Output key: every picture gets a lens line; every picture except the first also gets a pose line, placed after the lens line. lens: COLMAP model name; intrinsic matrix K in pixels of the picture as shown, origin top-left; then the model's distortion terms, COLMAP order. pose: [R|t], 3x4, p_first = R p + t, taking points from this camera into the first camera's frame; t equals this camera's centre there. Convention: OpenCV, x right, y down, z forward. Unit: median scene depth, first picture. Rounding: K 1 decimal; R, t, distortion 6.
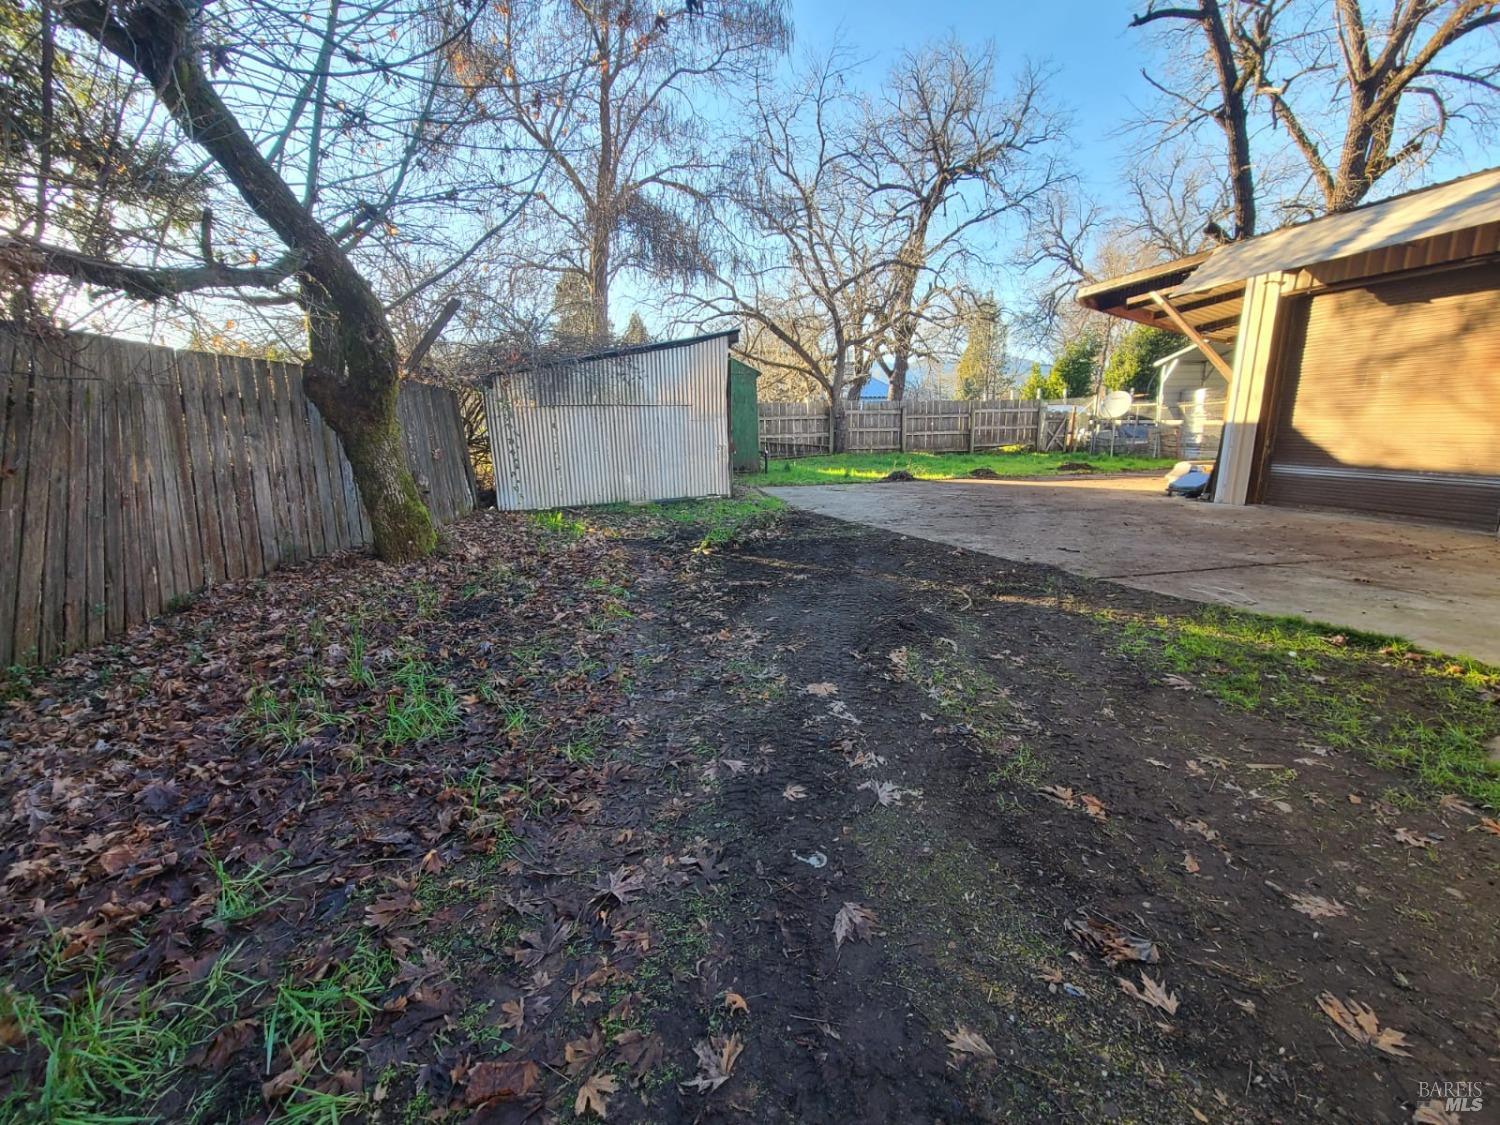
lens RADIAL K [[610.6, 0, 744.7], [0, 610.6, 563.1], [0, 0, 1]] dist [0.002264, -0.003737]
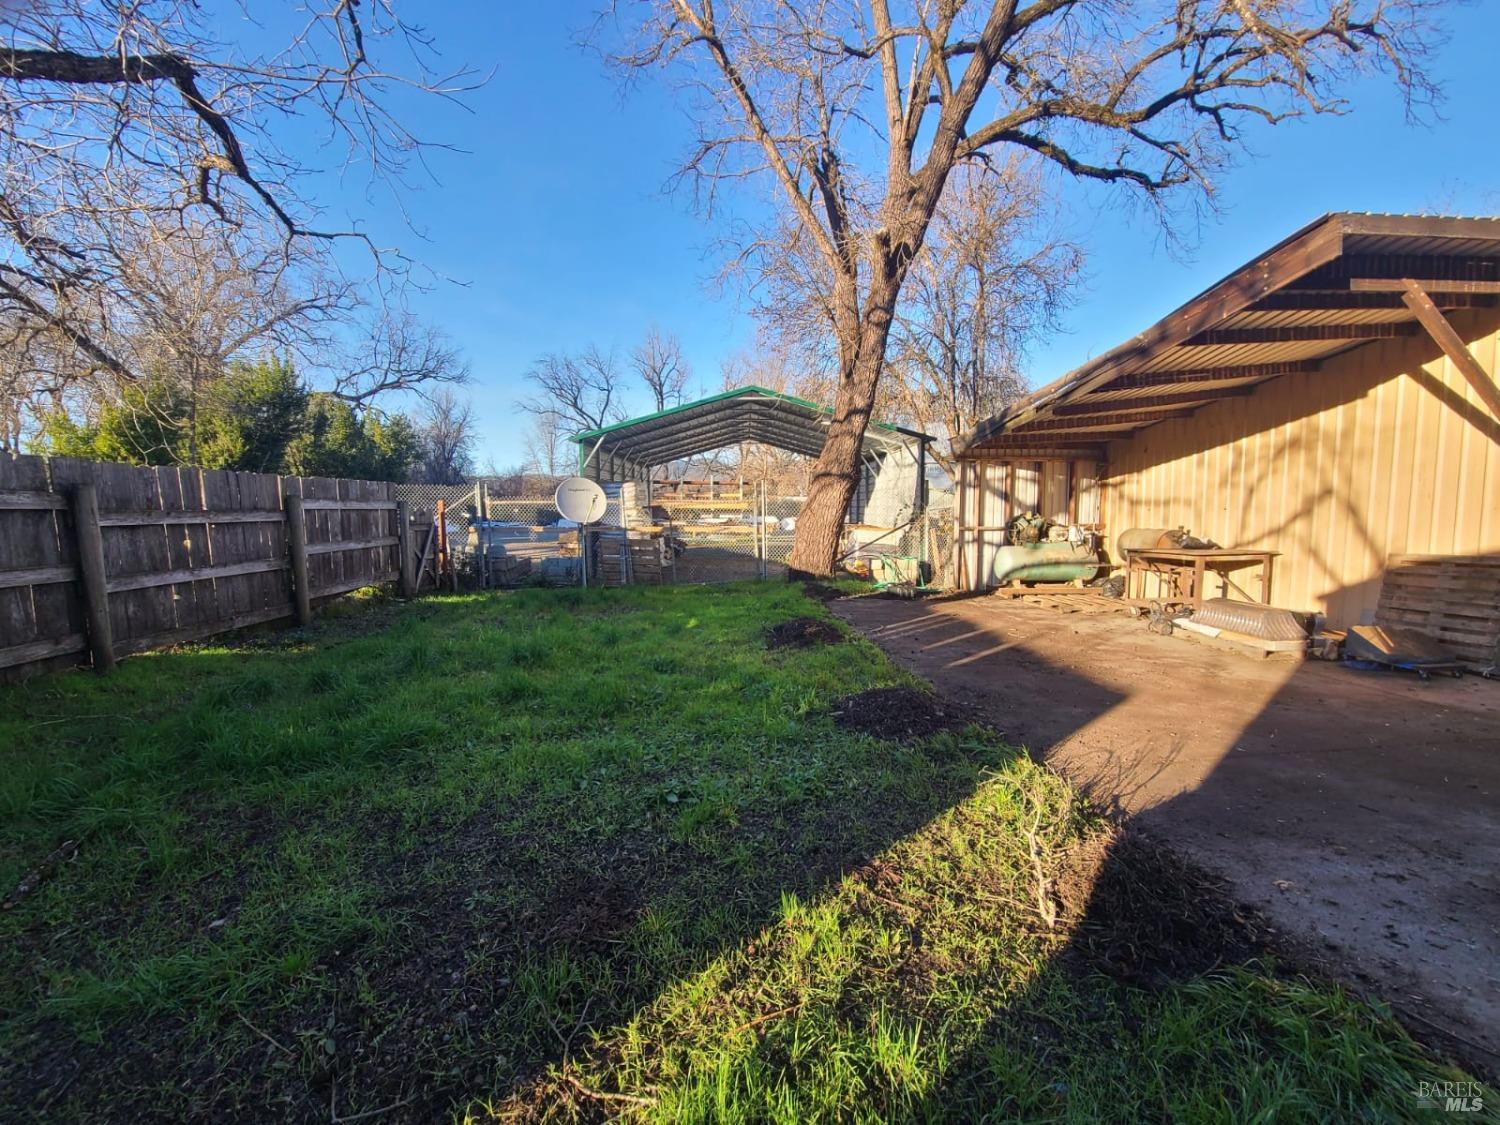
lens RADIAL K [[610.6, 0, 744.7], [0, 610.6, 563.1], [0, 0, 1]] dist [0.002264, -0.003737]
pose [[0.130104, -0.072345, 0.988857, 0.051395], [0.222555, 0.974016, 0.041978, -0.167109], [-0.966200, 0.214614, 0.142824, 0.682099]]
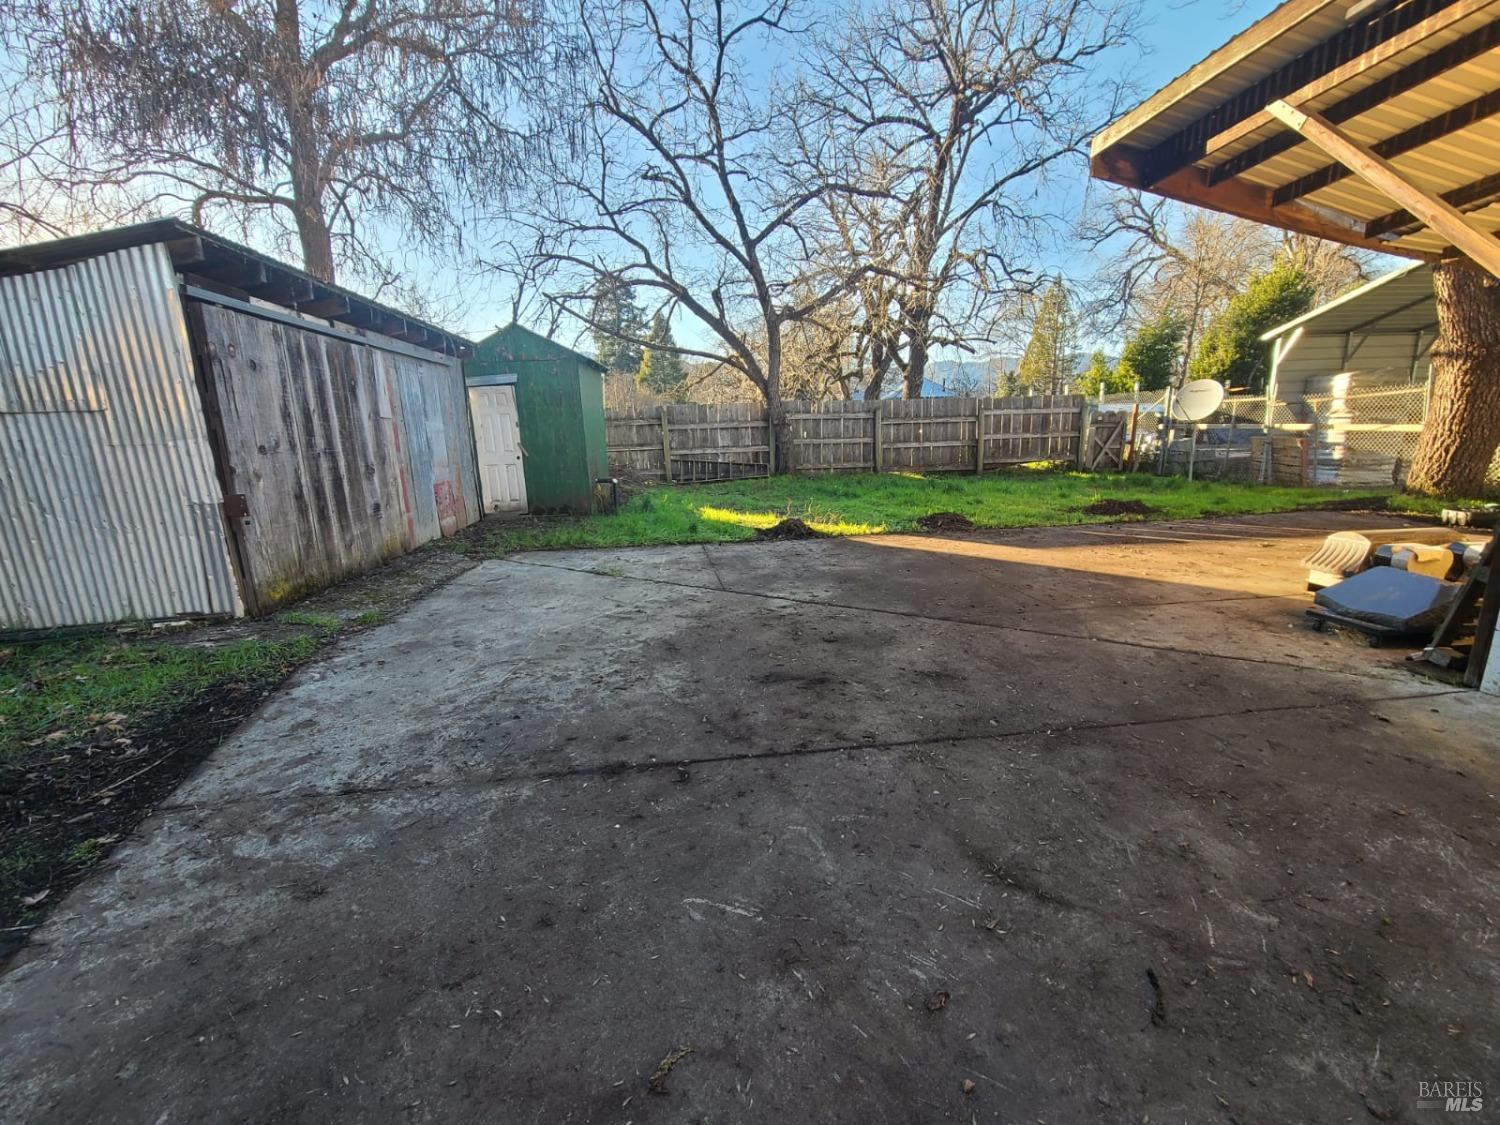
lens RADIAL K [[610.6, 0, 744.7], [0, 610.6, 563.1], [0, 0, 1]] dist [0.002264, -0.003737]
pose [[0.994560, 0.011760, -0.103498, 0.174063], [-0.012304, 0.999914, -0.004619, -0.068209], [0.103435, 0.005867, 0.994619, 0.269415]]
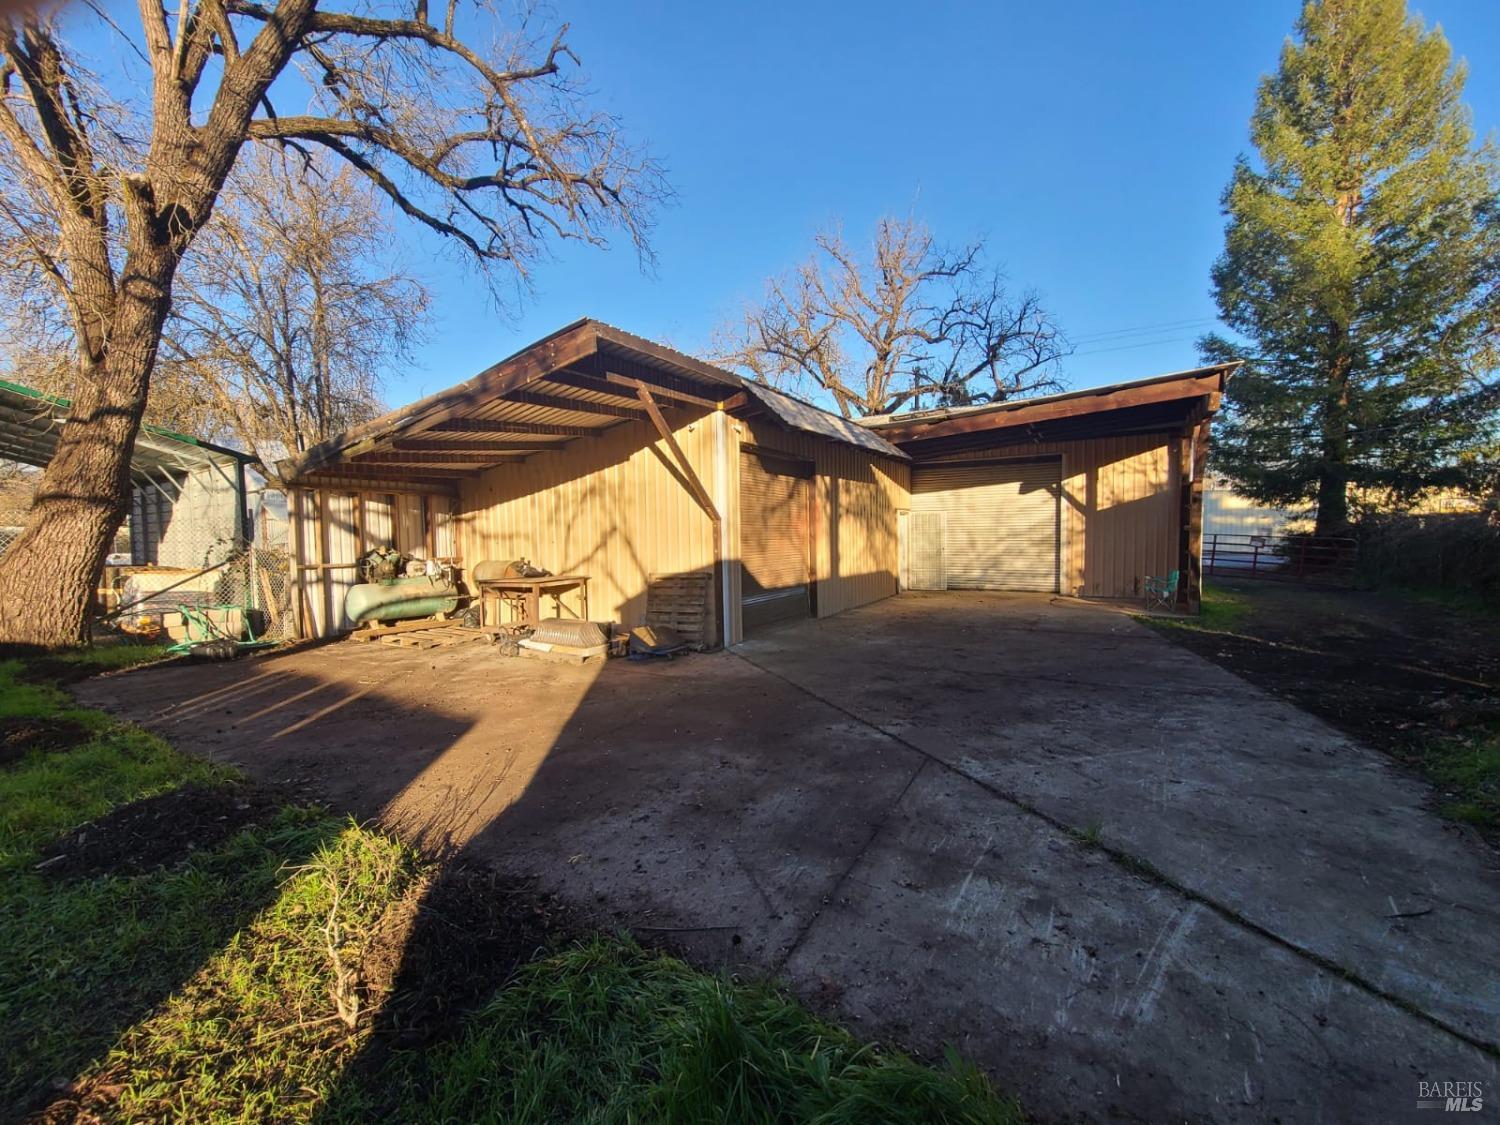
lens RADIAL K [[610.6, 0, 744.7], [0, 610.6, 563.1], [0, 0, 1]] dist [0.002264, -0.003737]
pose [[-0.722848, -0.006547, 0.690976, 0.051639], [0.175433, 0.965454, 0.192673, -0.164899], [-0.668367, 0.260493, -0.696728, 0.665677]]
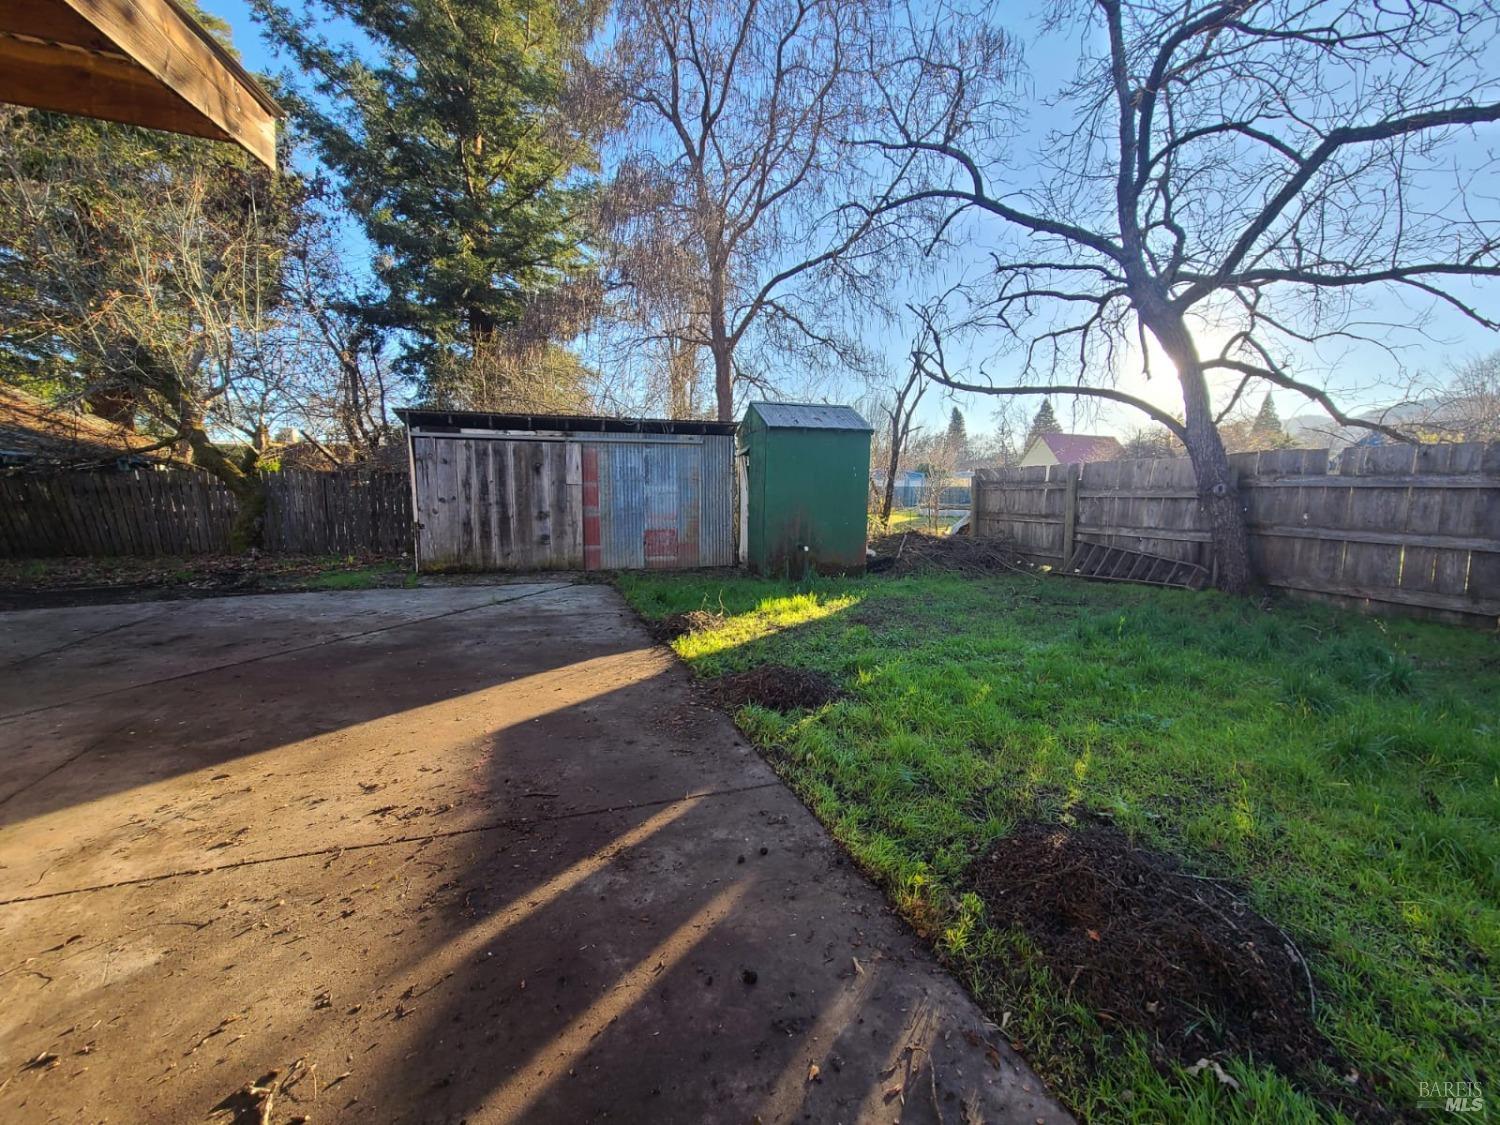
lens RADIAL K [[610.6, 0, 744.7], [0, 610.6, 563.1], [0, 0, 1]] dist [0.002264, -0.003737]
pose [[0.104451, 0.132637, -0.985646, 0.459786], [-0.226227, 0.968254, 0.106323, -0.158809], [0.968458, 0.211874, 0.131141, 0.624167]]
